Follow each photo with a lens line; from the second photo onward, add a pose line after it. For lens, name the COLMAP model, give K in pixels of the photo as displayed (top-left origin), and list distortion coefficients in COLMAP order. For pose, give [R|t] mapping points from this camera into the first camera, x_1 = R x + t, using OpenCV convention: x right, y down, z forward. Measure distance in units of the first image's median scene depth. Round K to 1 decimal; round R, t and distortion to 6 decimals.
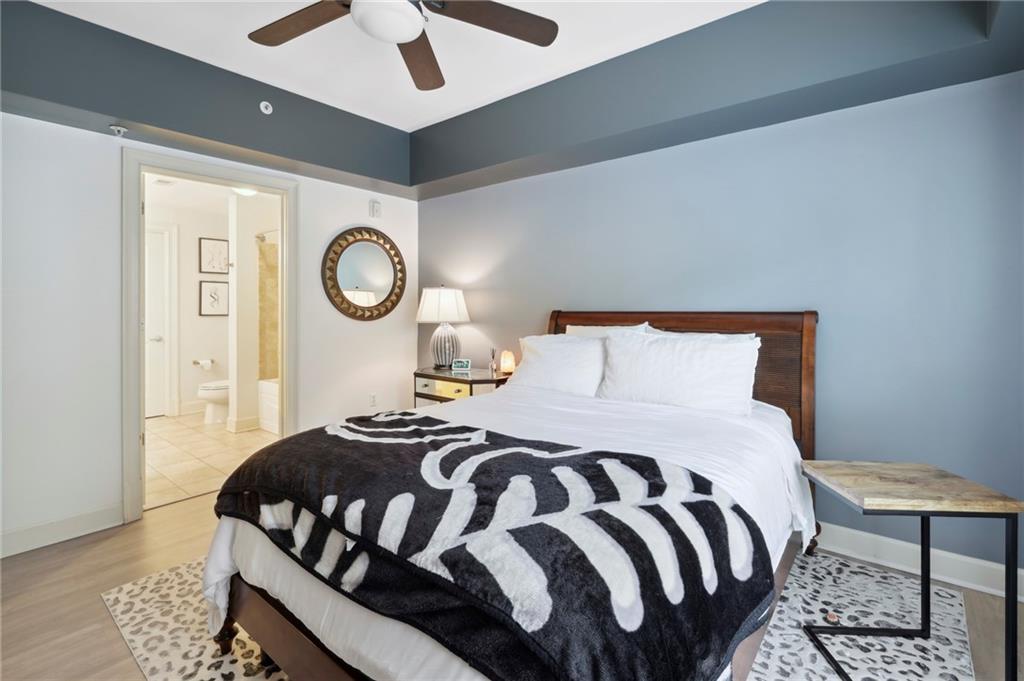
lens RADIAL K [[462.3, 0, 514.6], [0, 462.3, 305.9], [0, 0, 1]] dist [0.001502, 0.000156]
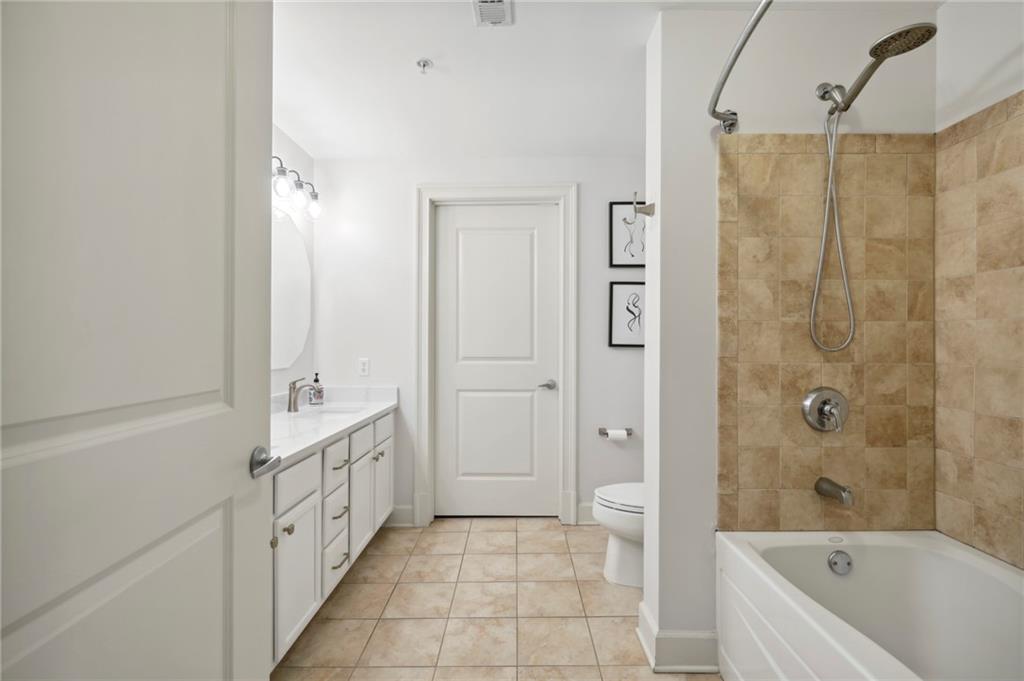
lens RADIAL K [[466.7, 0, 511.0], [0, 466.7, 342.7], [0, 0, 1]] dist [-0.004821, -0.000707]
pose [[0.621829, 0.004891, -0.783137, -0.369615], [-0.005760, 0.999982, 0.001672, 0.019143], [0.783132, 0.003471, 0.621846, 0.649680]]
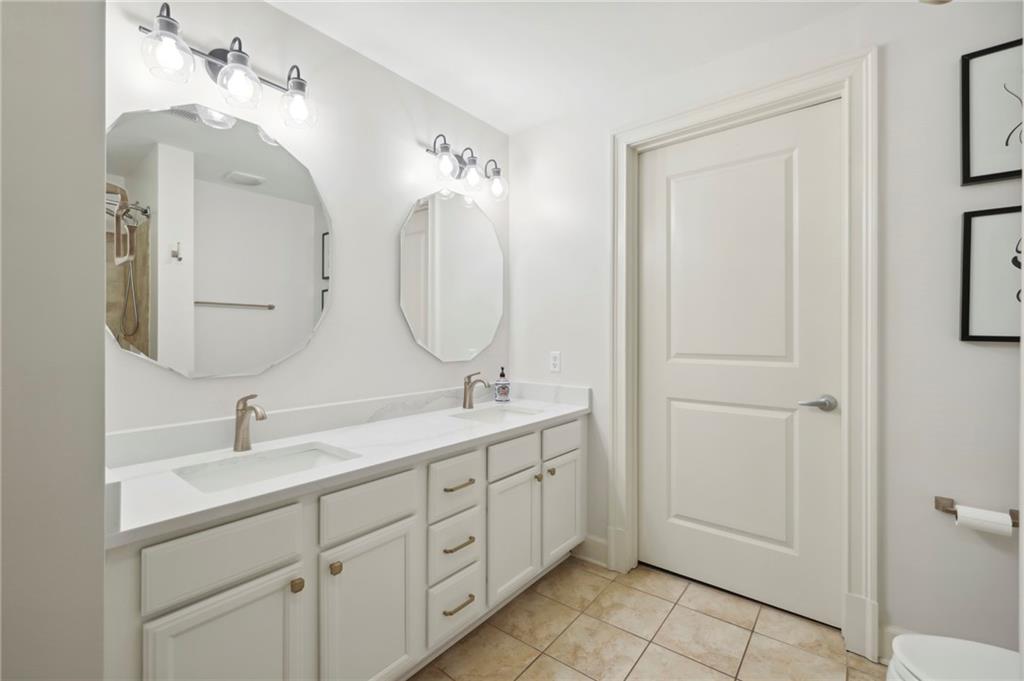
lens RADIAL K [[436.1, 0, 513.8], [0, 436.1, 332.9], [0, 0, 1]] dist [-0.000300, -0.000278]
pose [[0.001582, 0.002726, -0.999995, -0.481690], [-0.002308, 0.999994, 0.002723, 0.019302], [0.999996, 0.002304, 0.001588, 0.836525]]
